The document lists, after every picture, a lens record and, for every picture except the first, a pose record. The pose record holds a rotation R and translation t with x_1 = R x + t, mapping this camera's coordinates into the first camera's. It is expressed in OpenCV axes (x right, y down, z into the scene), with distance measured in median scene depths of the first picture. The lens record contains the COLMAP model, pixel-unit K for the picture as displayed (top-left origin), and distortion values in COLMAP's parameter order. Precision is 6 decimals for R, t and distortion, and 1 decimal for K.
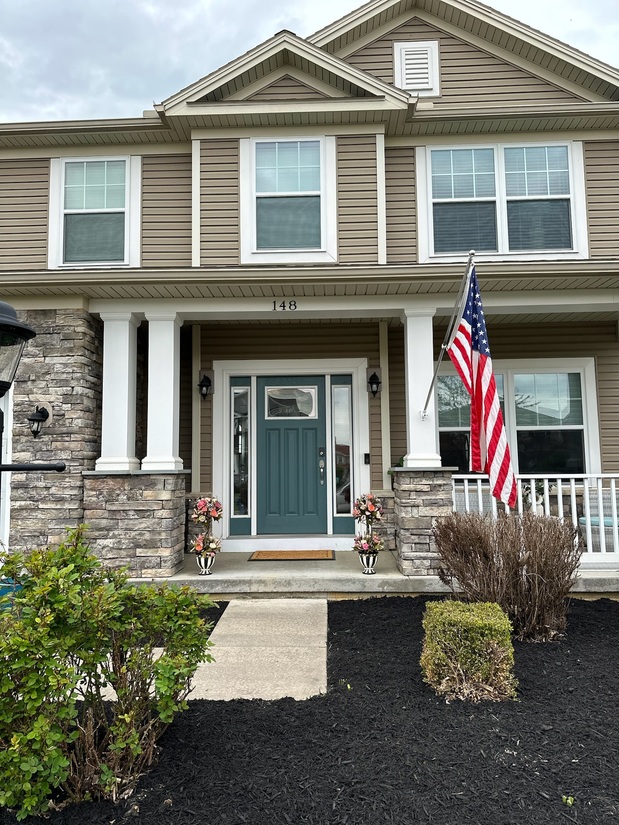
lens RADIAL K [[575.4, 0, 315.3], [0, 575.4, 421.2], [0, 0, 1]] dist [0.060473, -0.081562]
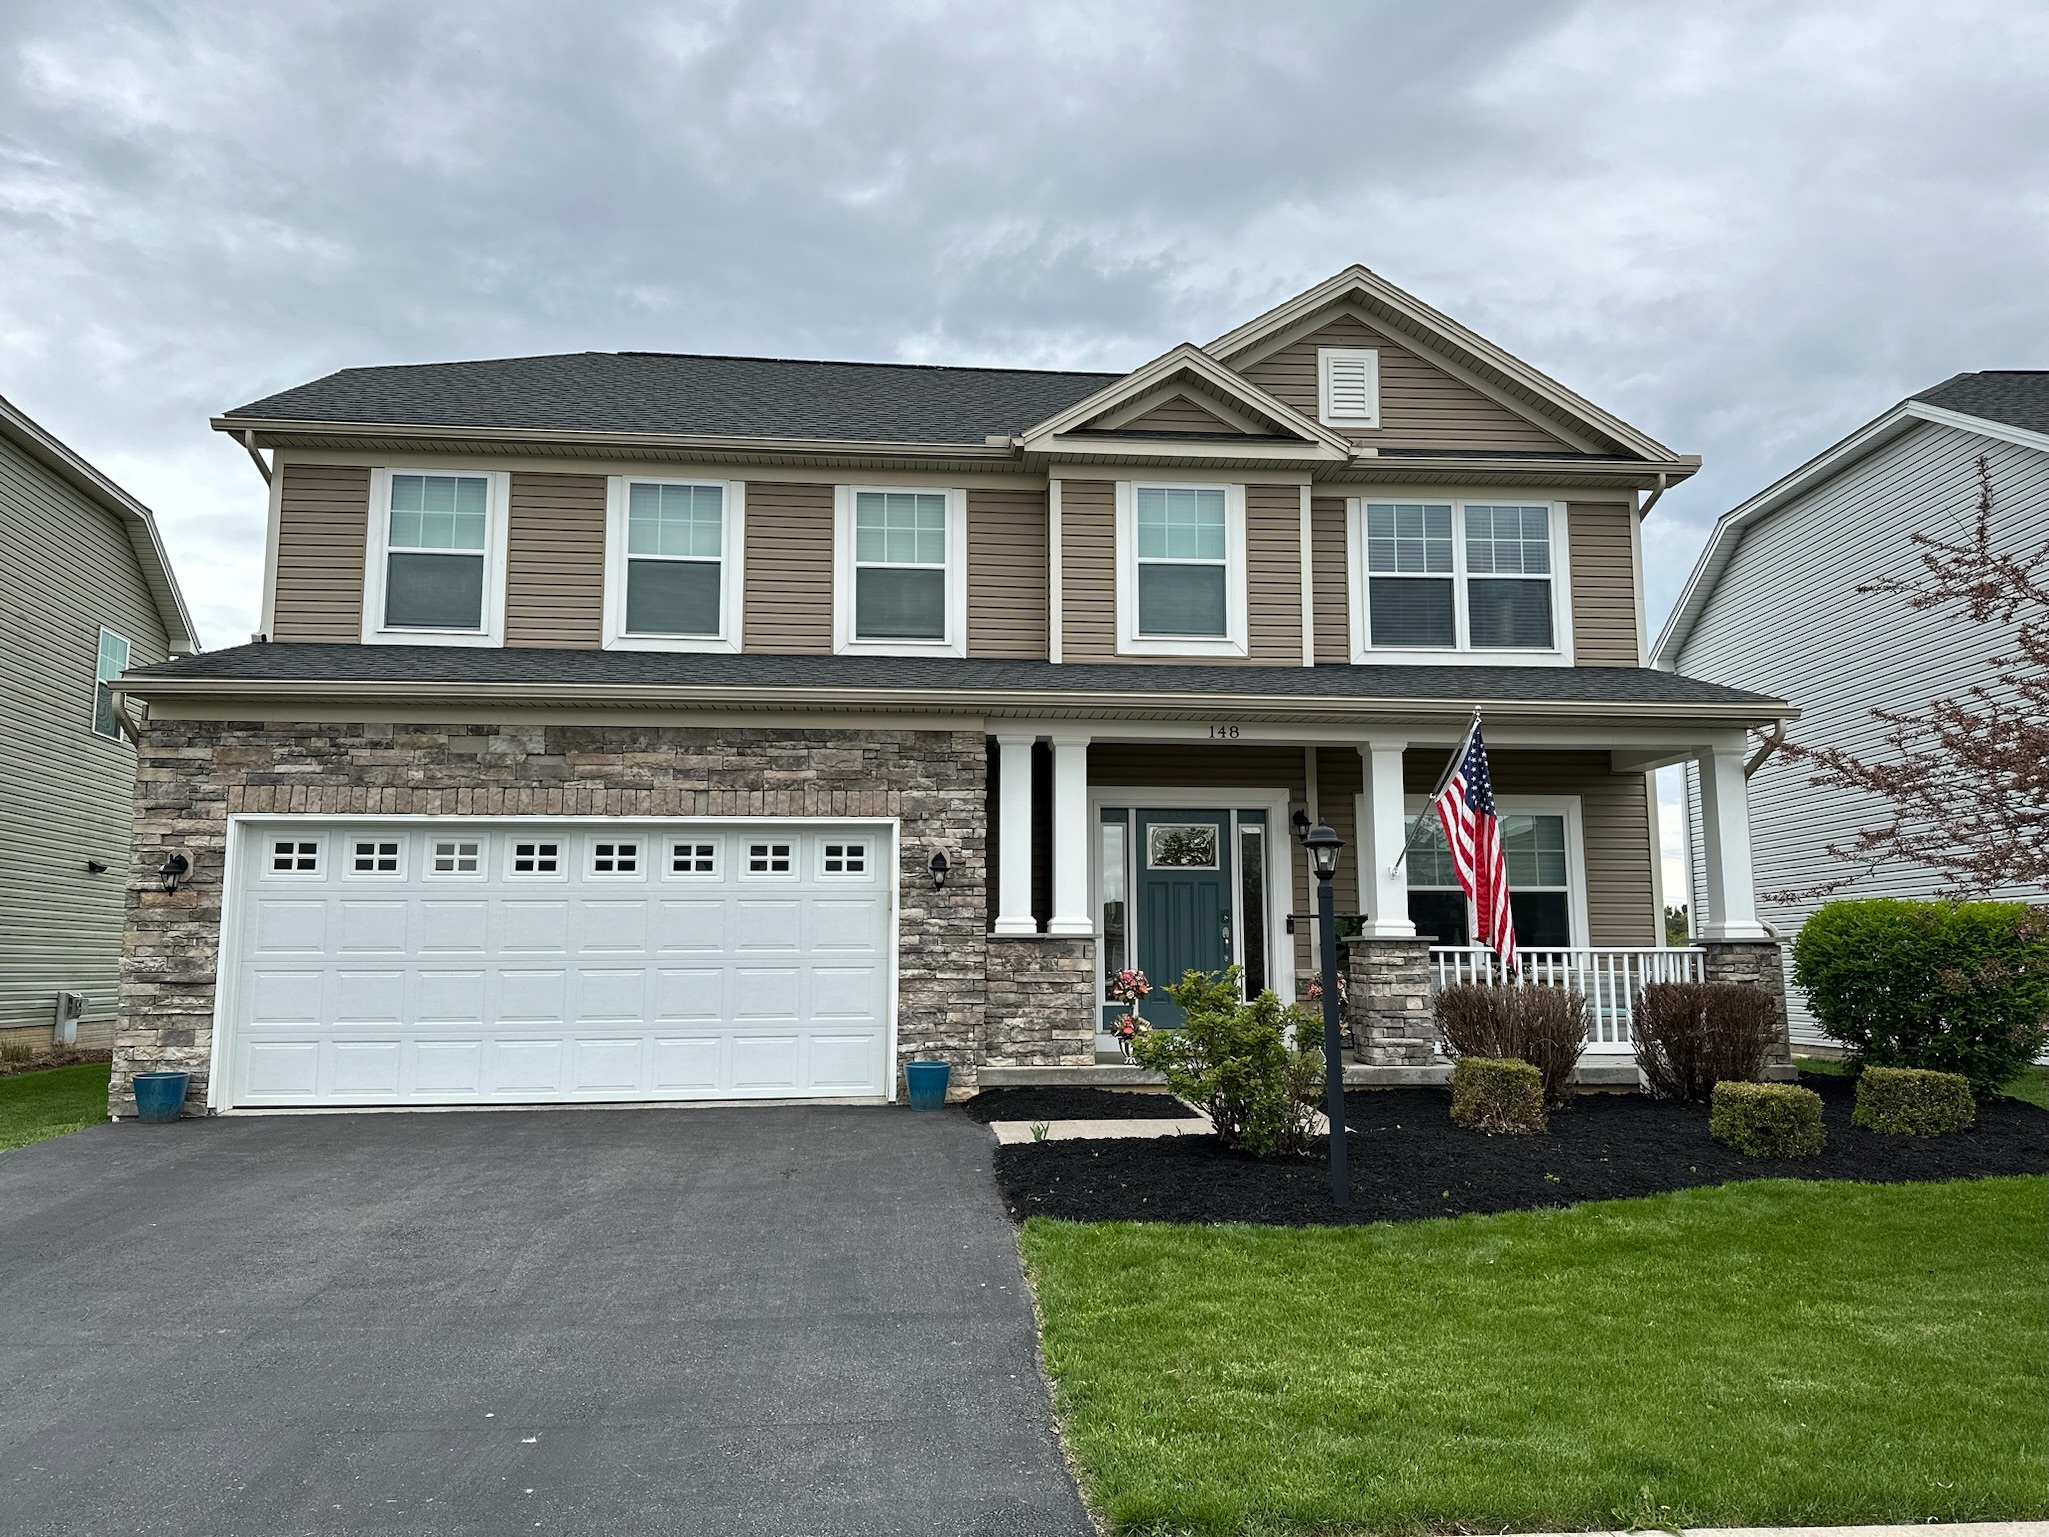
lens RADIAL K [[1429.2, 0, 1008.7], [0, 1429.2, 785.8], [0, 0, 1]] dist [0.060473, -0.081562]
pose [[0.993655, 0.028608, 0.108770, -0.475573], [-0.024277, 0.998867, -0.040941, -0.030902], [-0.109818, 0.038040, 0.993224, -0.796596]]
